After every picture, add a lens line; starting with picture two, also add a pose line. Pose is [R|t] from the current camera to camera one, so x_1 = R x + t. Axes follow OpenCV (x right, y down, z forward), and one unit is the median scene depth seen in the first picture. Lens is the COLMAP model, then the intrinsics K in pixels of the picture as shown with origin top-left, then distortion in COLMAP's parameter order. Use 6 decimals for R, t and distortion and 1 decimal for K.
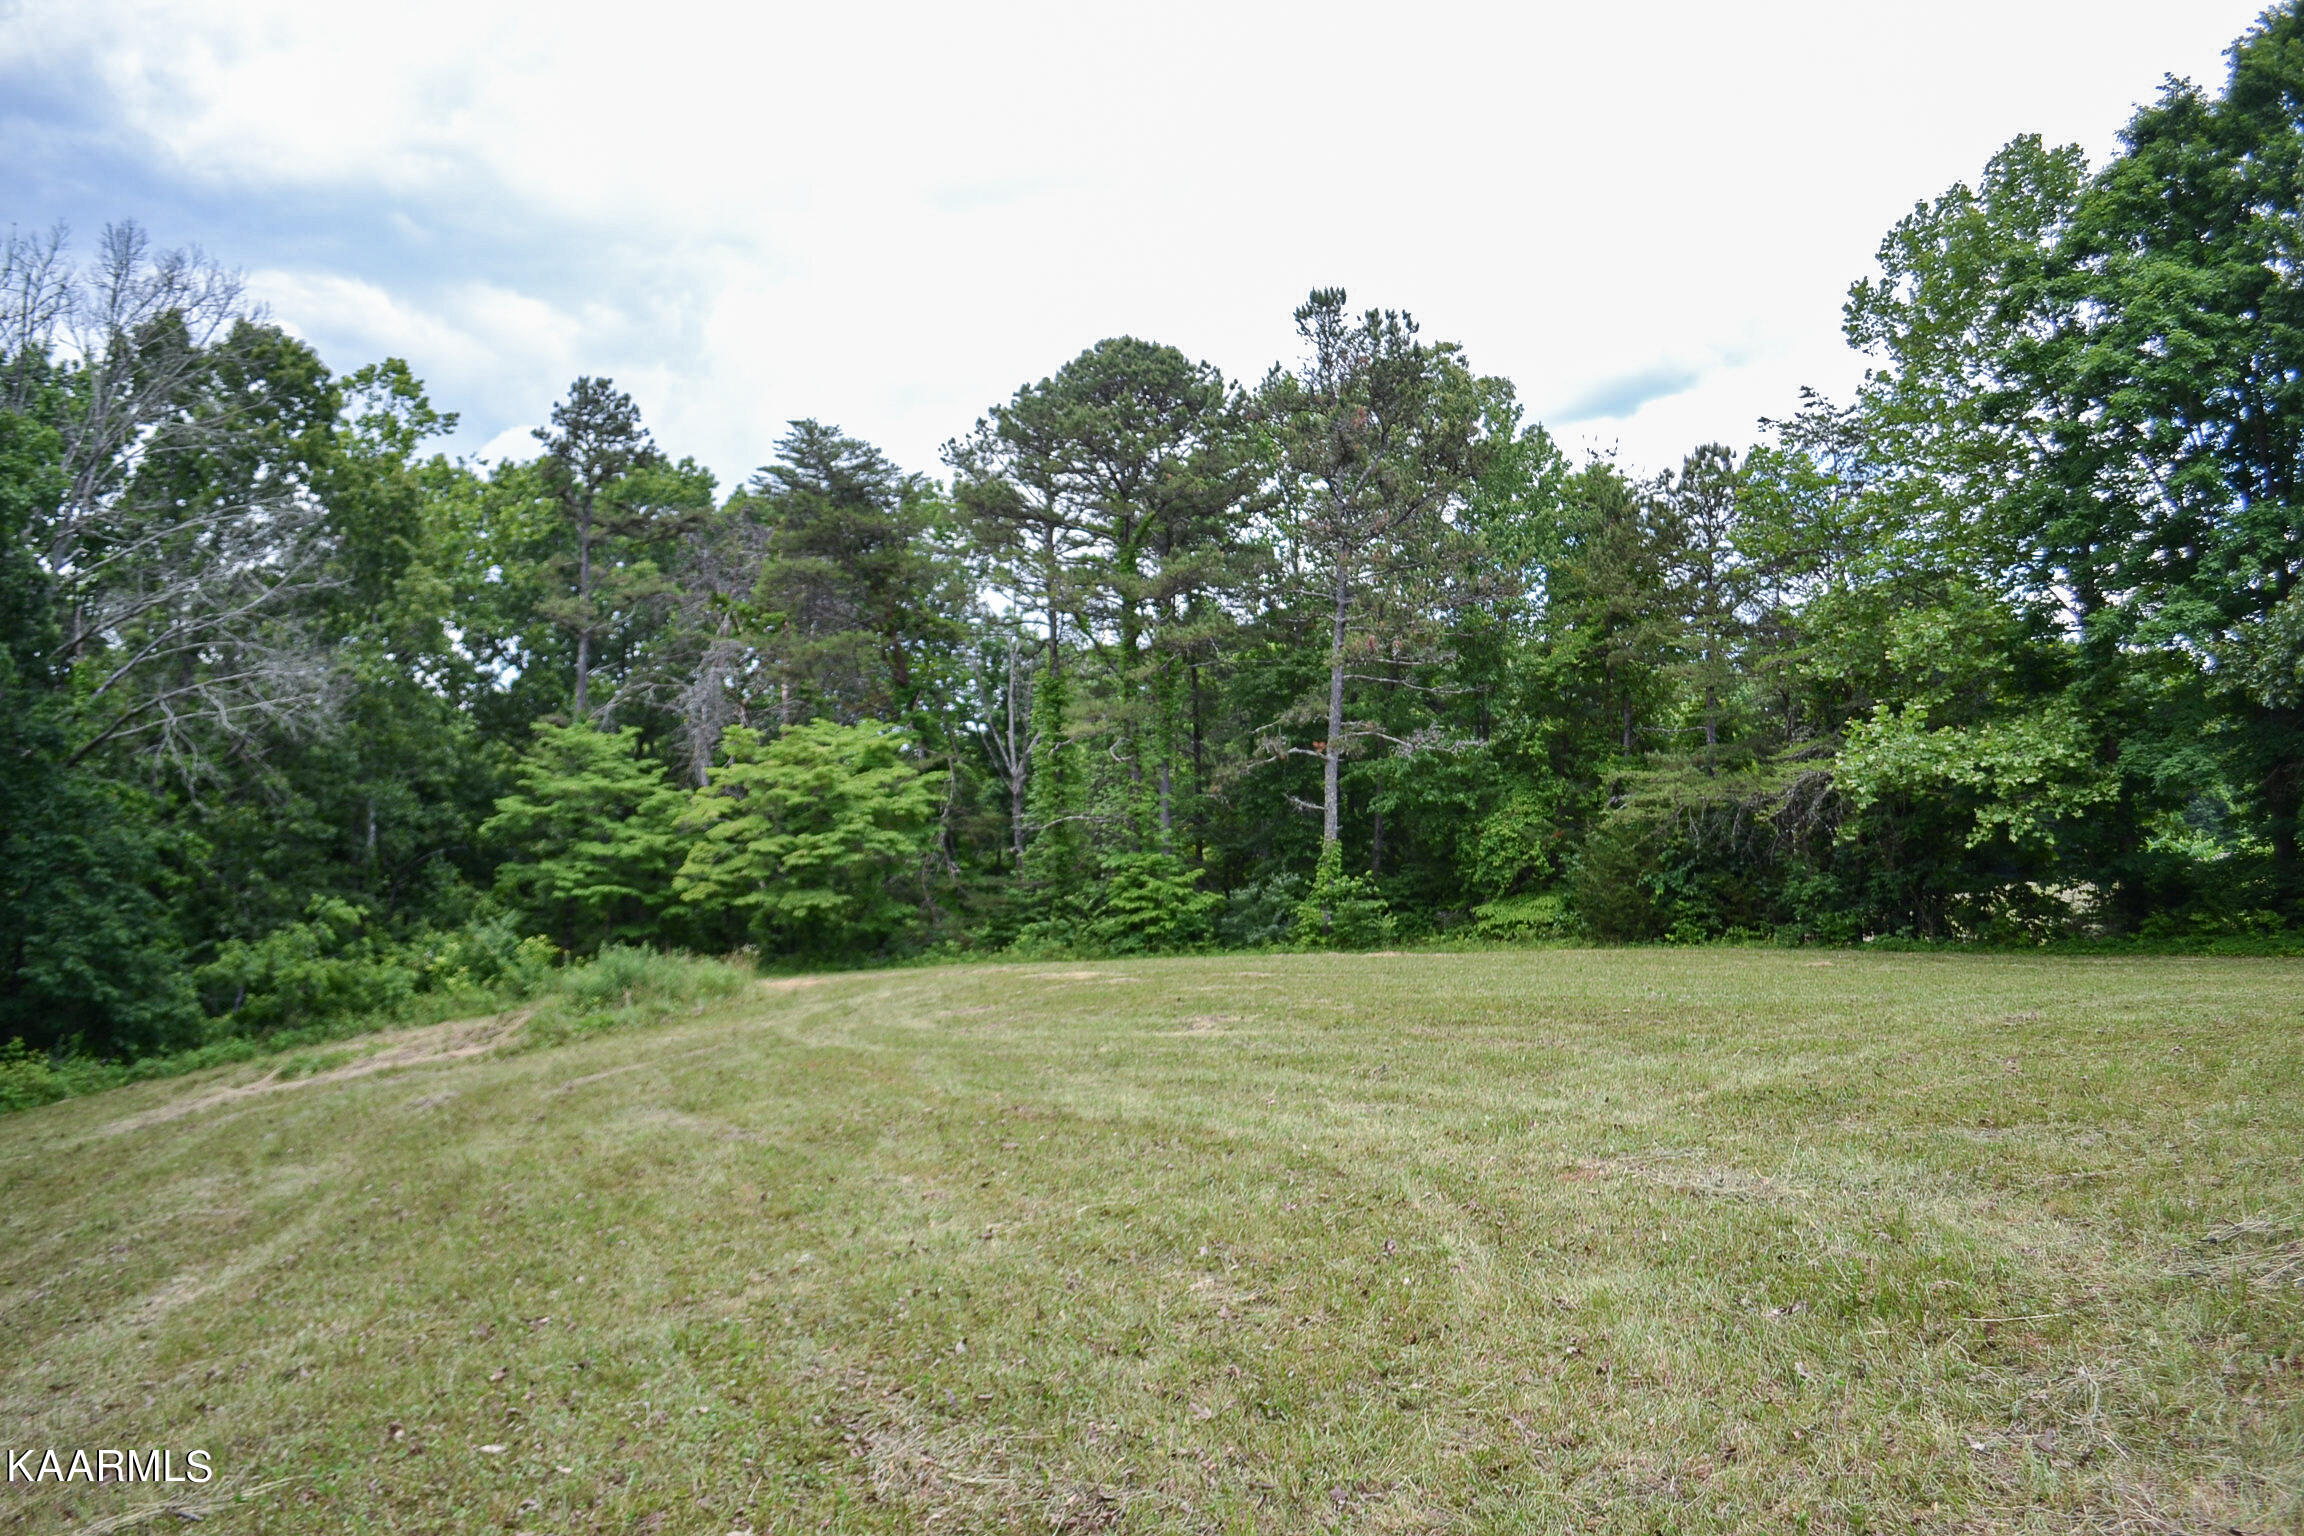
lens RADIAL K [[1847.6, 0, 1161.1], [0, 1847.6, 781.2], [0, 0, 1]] dist [-0.083962, 0.009596]
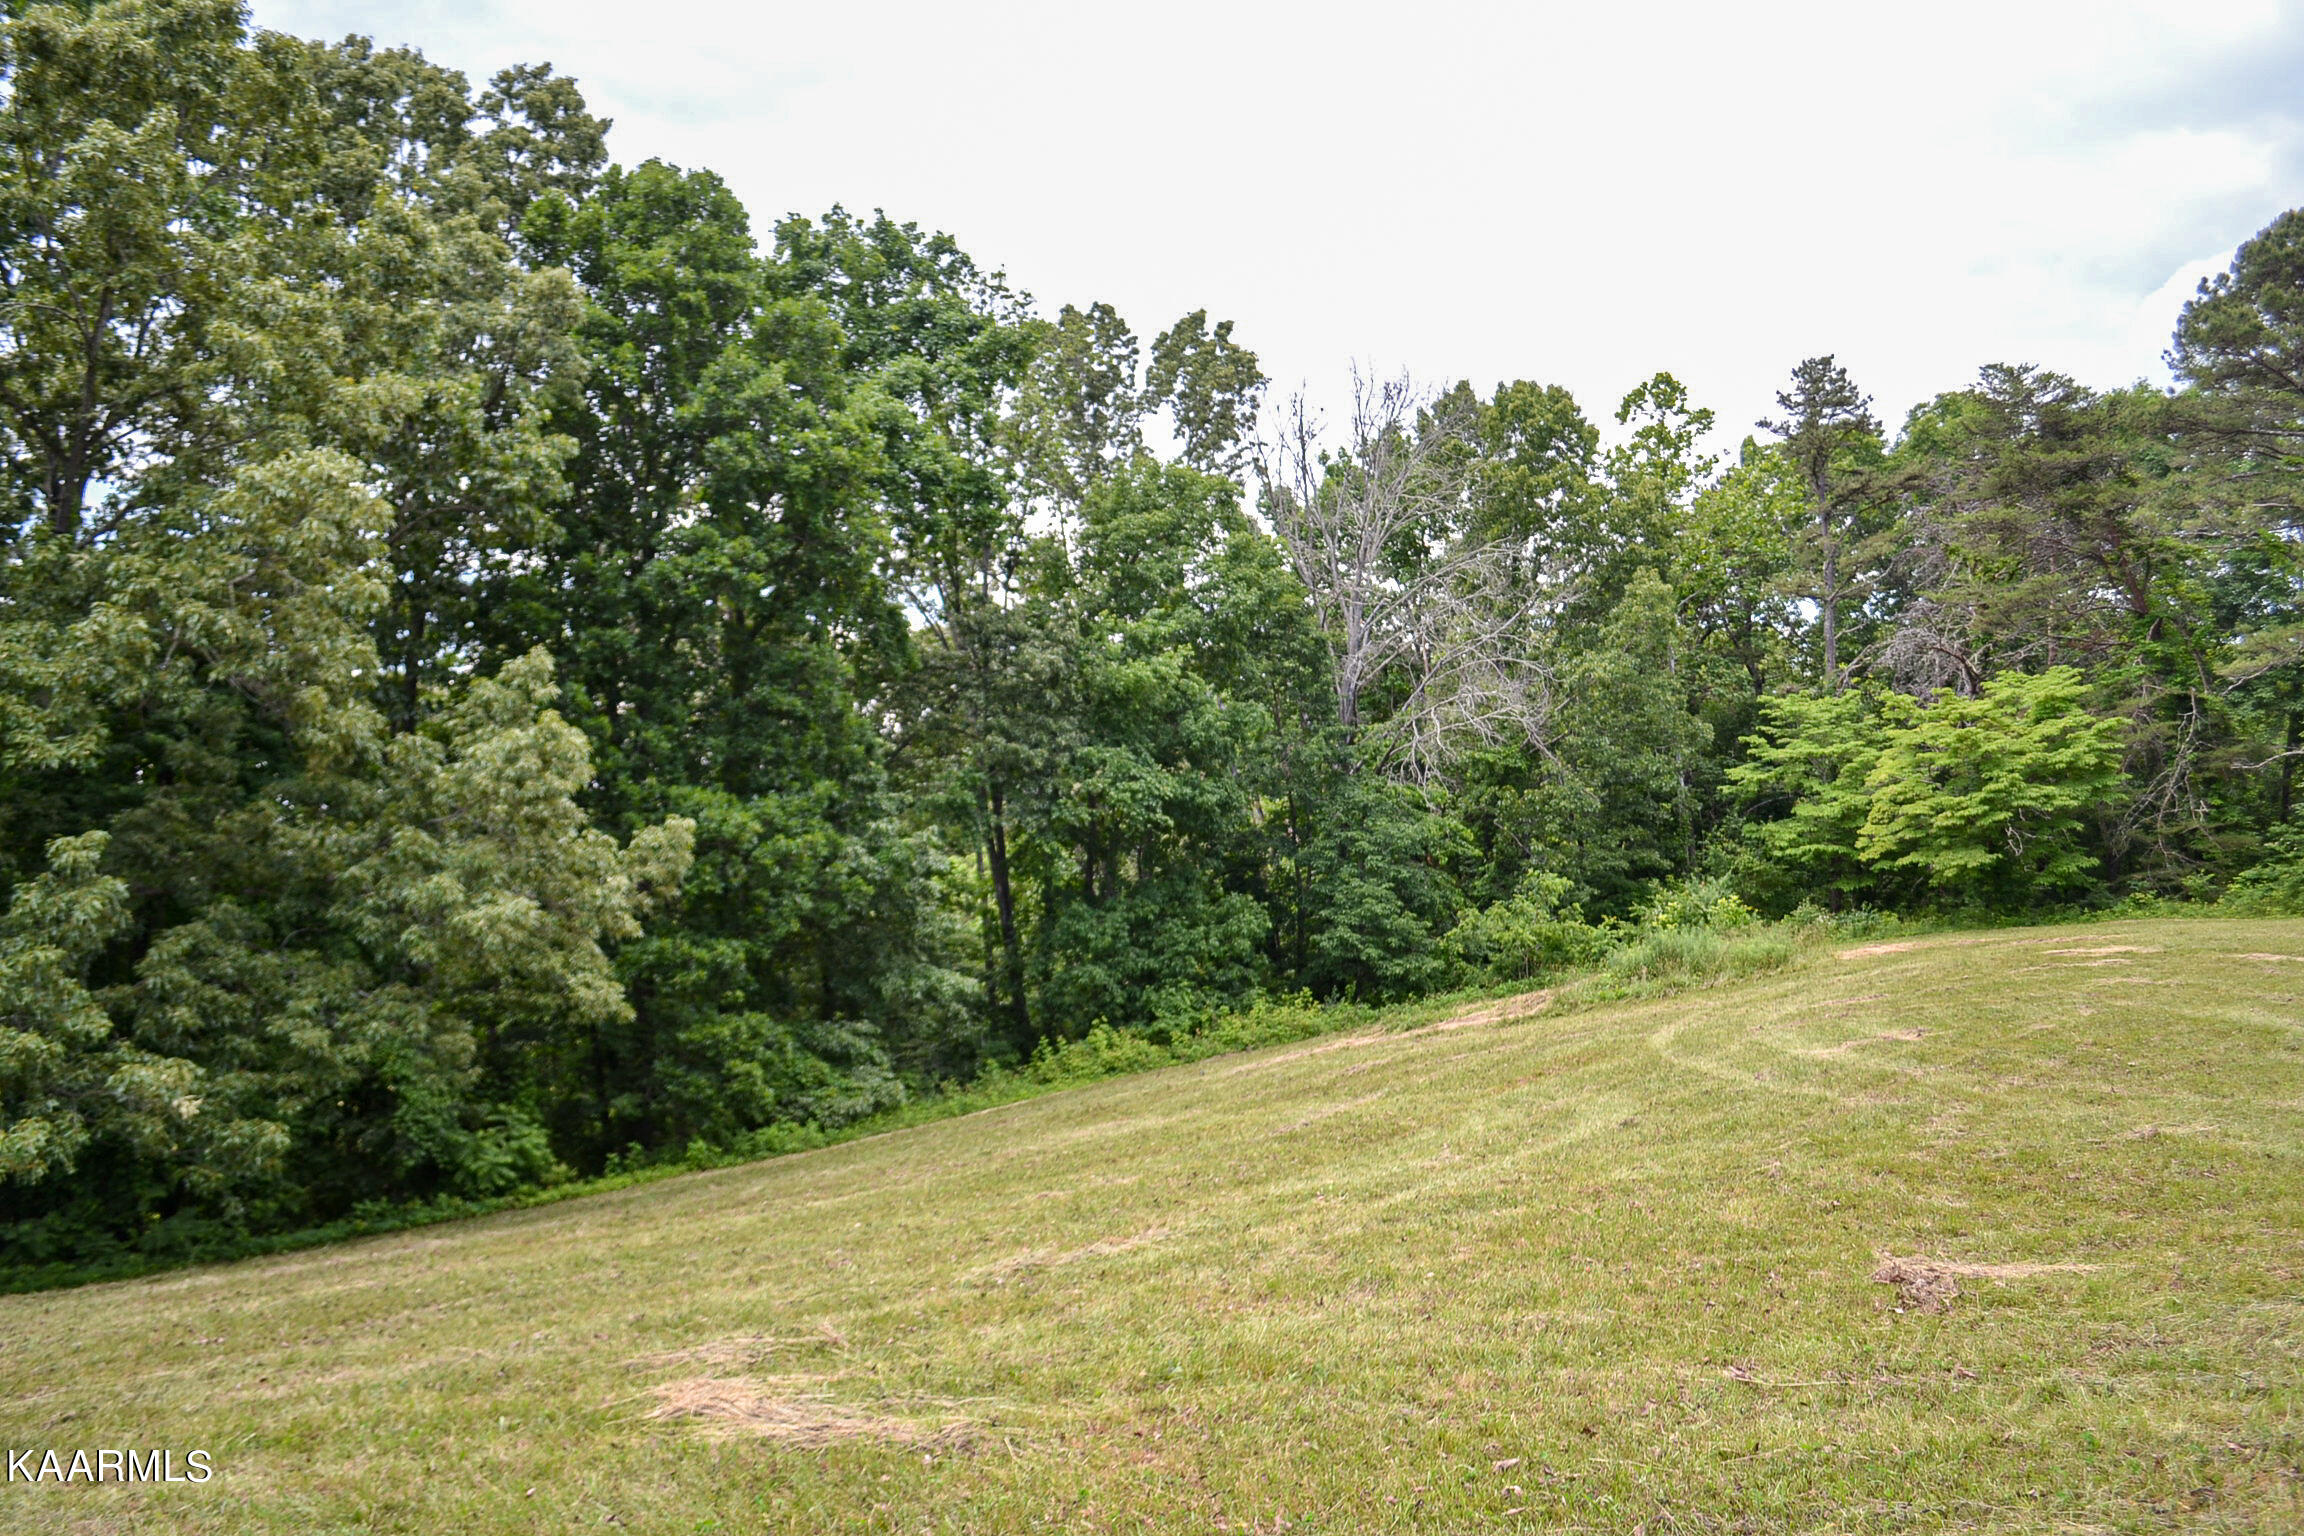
lens RADIAL K [[1836.6, 0, 1161.6], [0, 1836.6, 786.0], [0, 0, 1]] dist [-0.084160, 0.010292]
pose [[0.649147, -0.047578, -0.759173, 0.268374], [0.094311, 0.995375, 0.018262, -0.034062], [0.754793, -0.083453, 0.650632, 0.015390]]
